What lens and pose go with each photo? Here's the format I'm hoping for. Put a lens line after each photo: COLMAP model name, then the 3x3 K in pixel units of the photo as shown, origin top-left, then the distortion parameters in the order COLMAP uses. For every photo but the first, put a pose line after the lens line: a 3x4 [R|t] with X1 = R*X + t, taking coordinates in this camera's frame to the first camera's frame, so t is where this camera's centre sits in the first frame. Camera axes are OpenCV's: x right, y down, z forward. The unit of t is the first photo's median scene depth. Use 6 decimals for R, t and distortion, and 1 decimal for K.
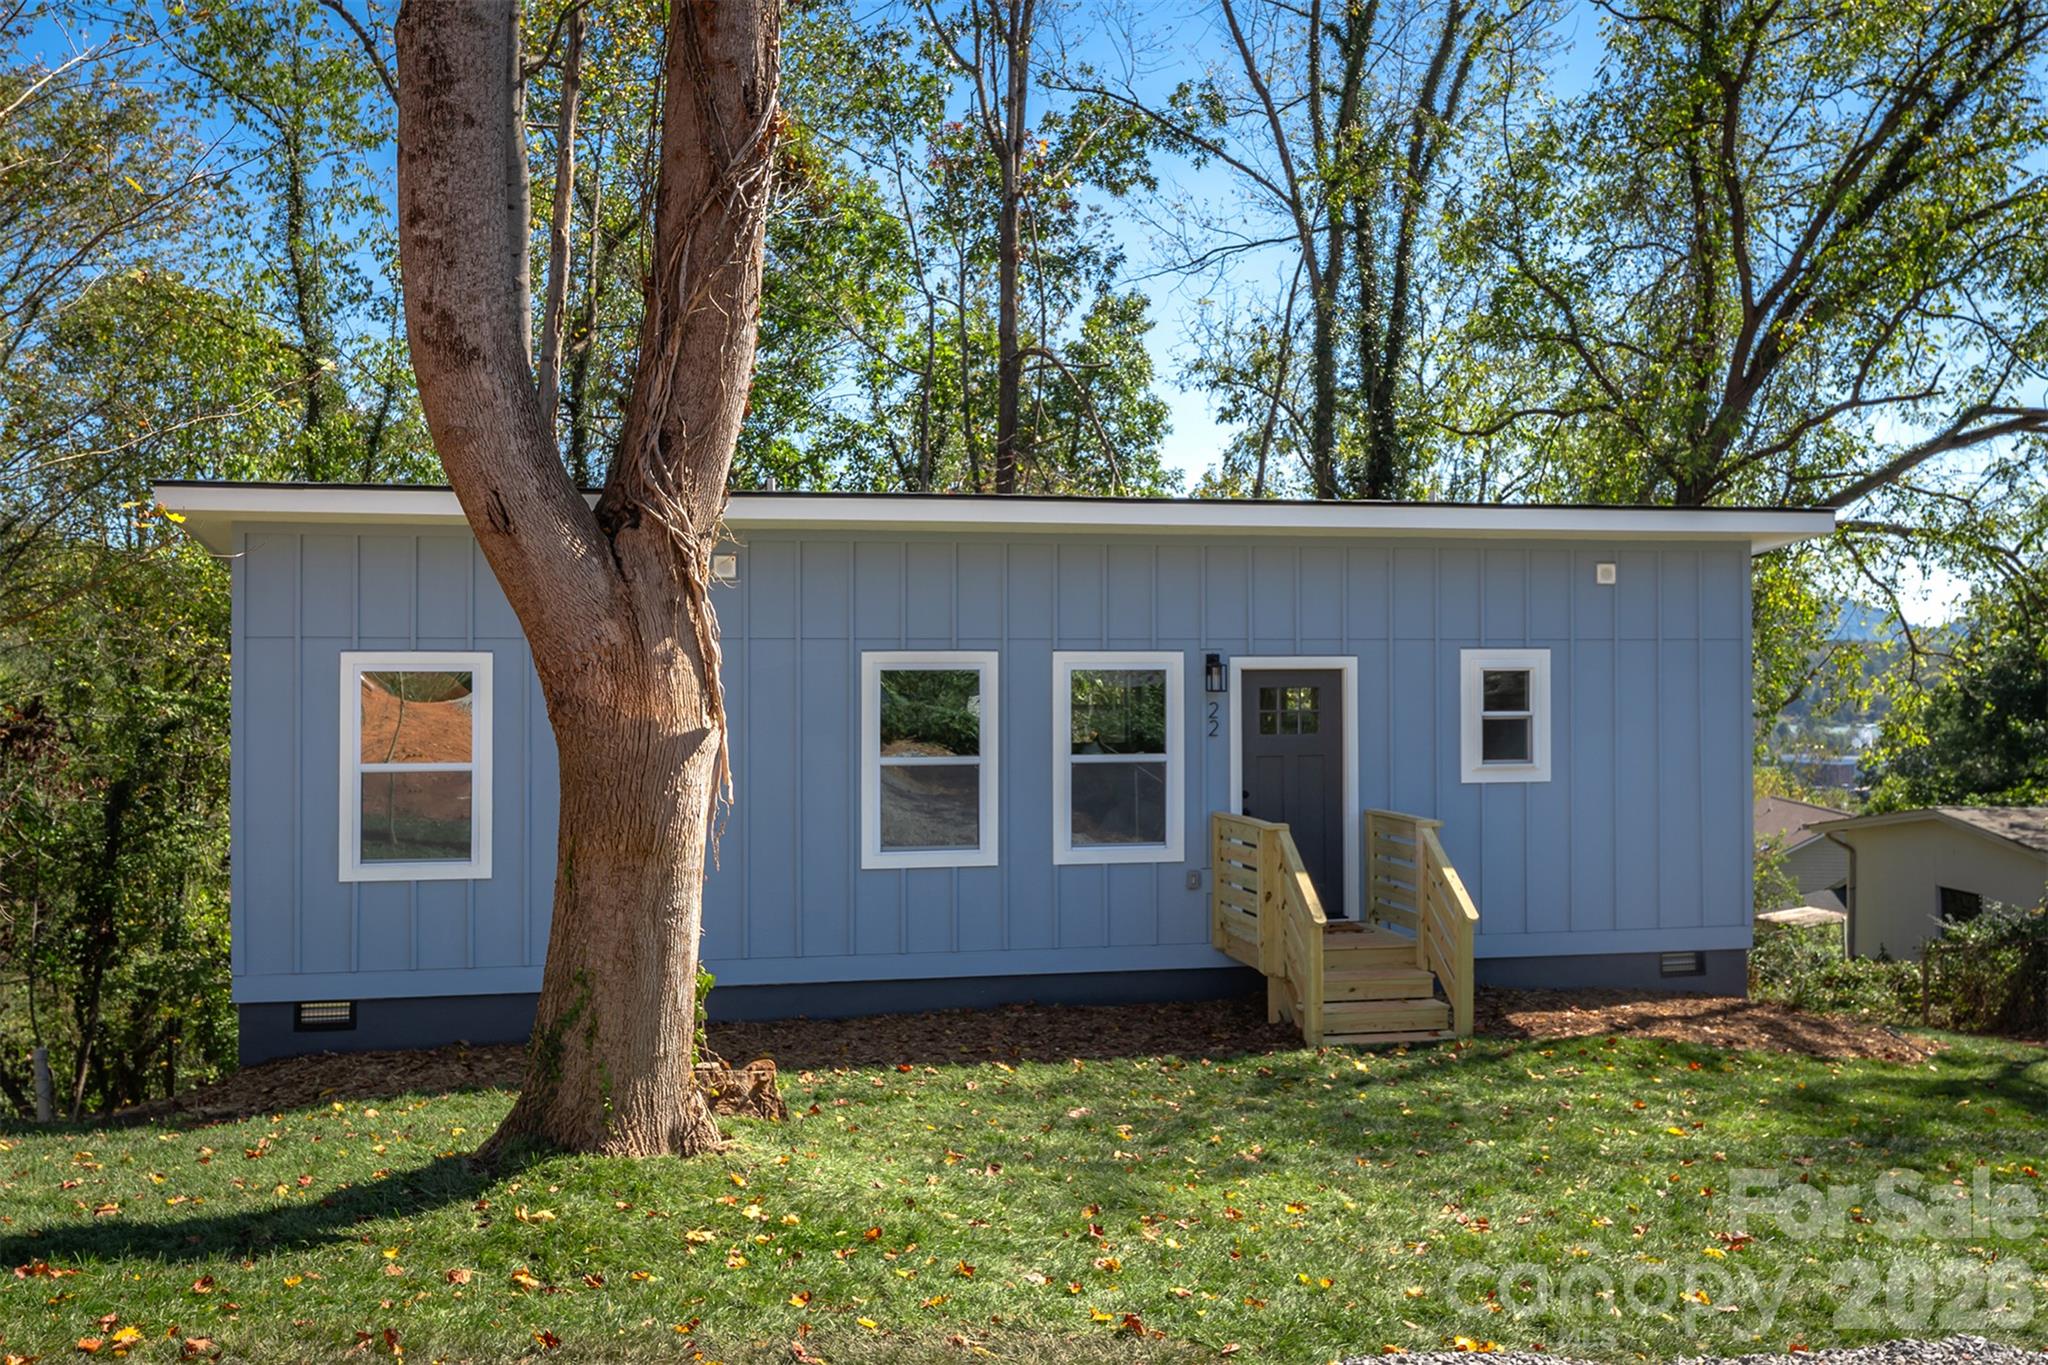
lens RADIAL K [[1872.6, 0, 1017.2], [0, 1872.6, 631.4], [0, 0, 1]] dist [0.000745, 0.001577]
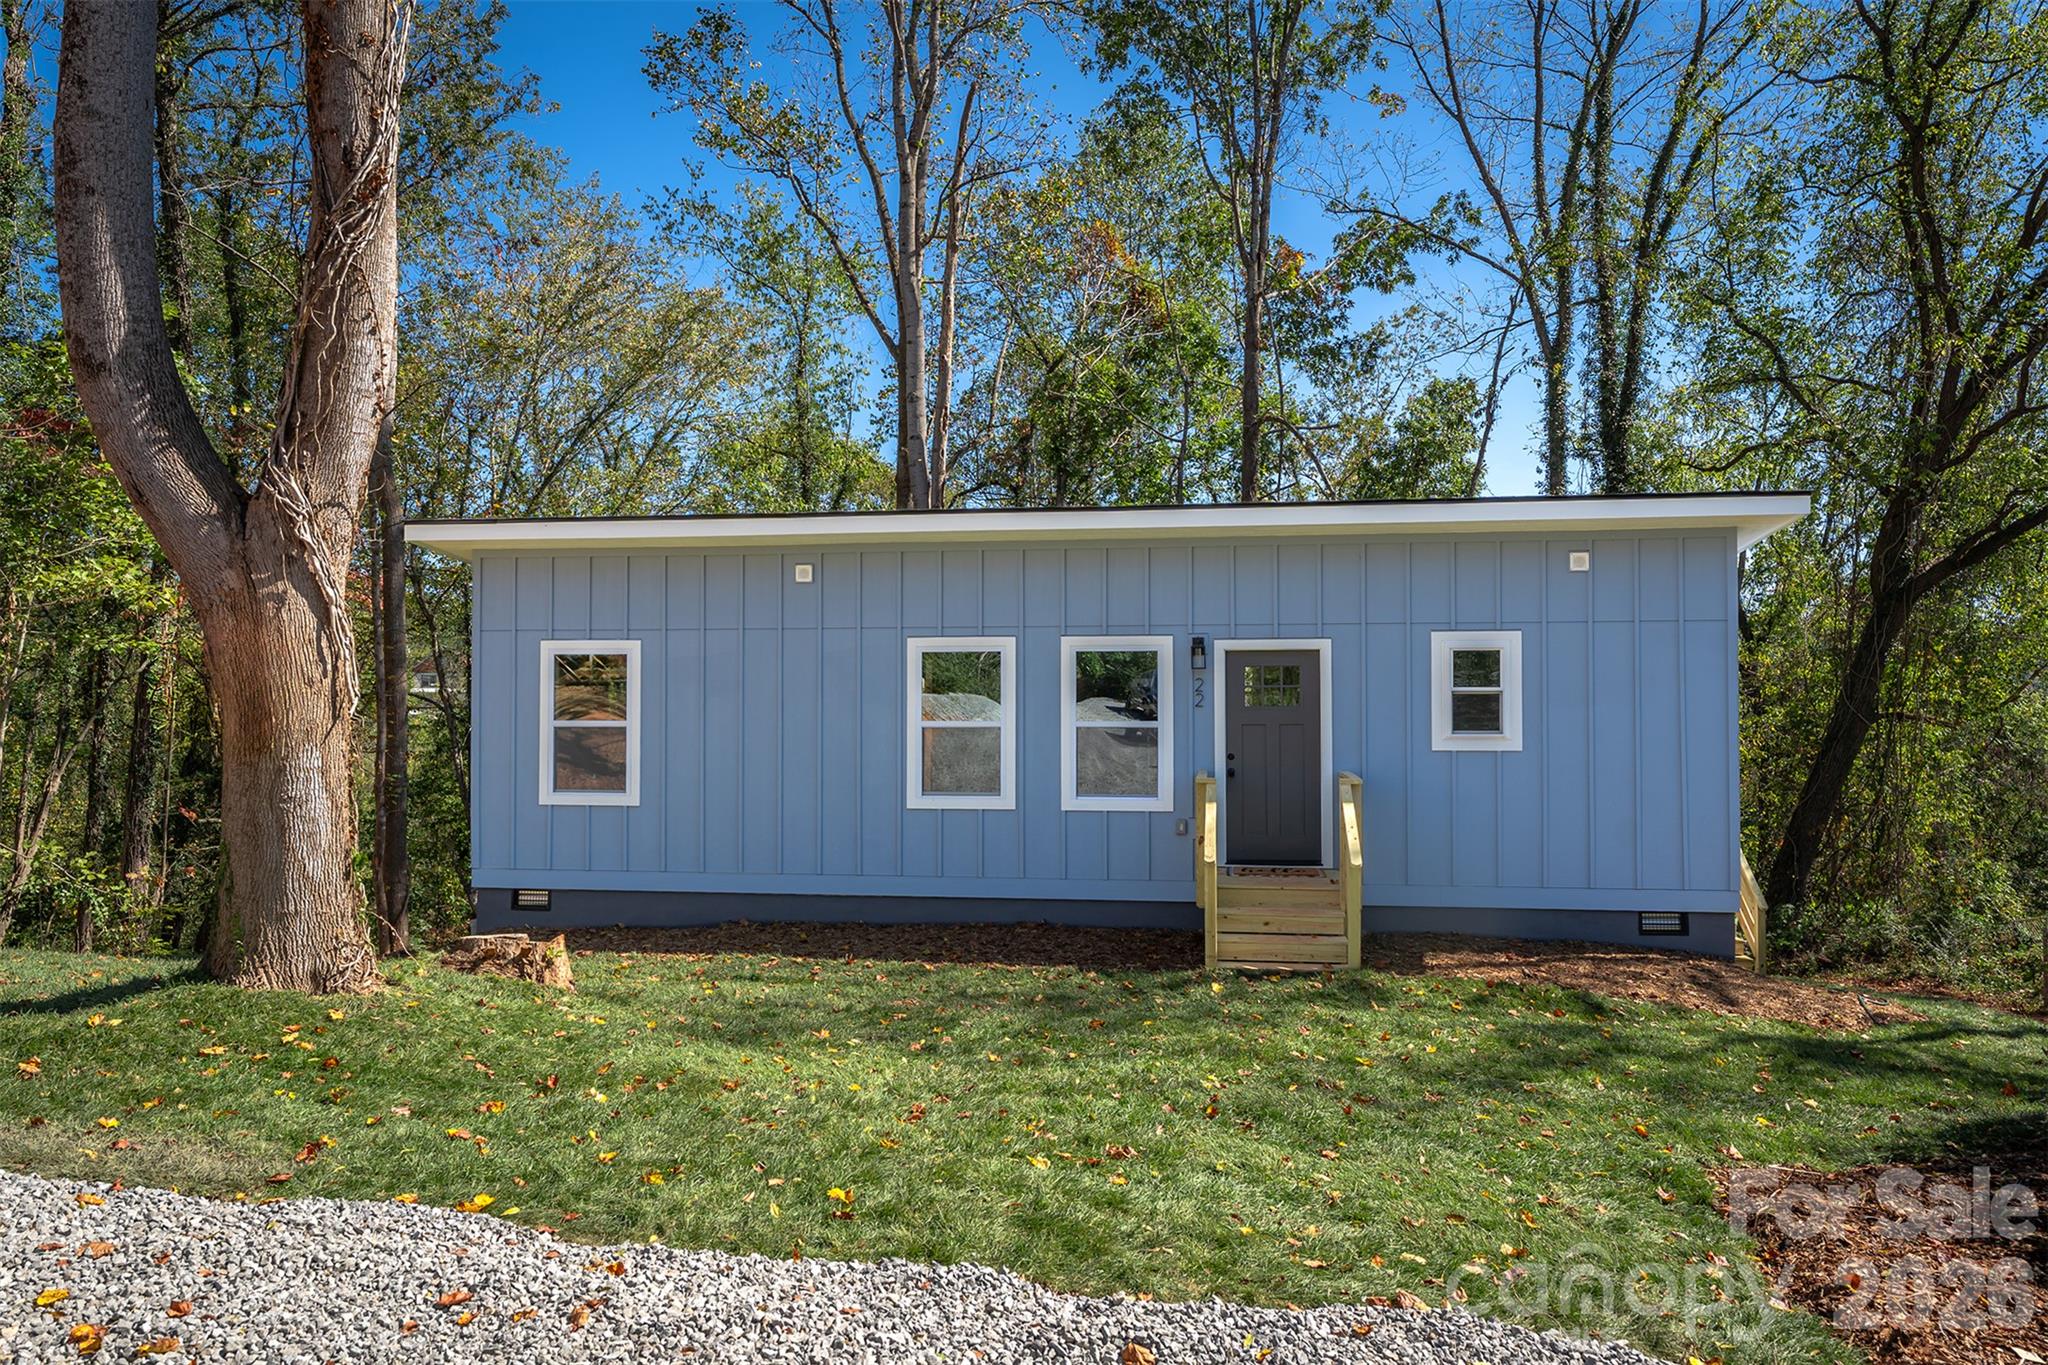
lens RADIAL K [[1371.4, 0, 1034.0], [0, 1371.4, 656.6], [0, 0, 1]] dist [0.001666, -0.003346]
pose [[0.938392, -0.009307, -0.345446, 0.301407], [0.005994, 0.999925, -0.010660, 0.032256], [0.345520, 0.007932, 0.938378, 0.146313]]
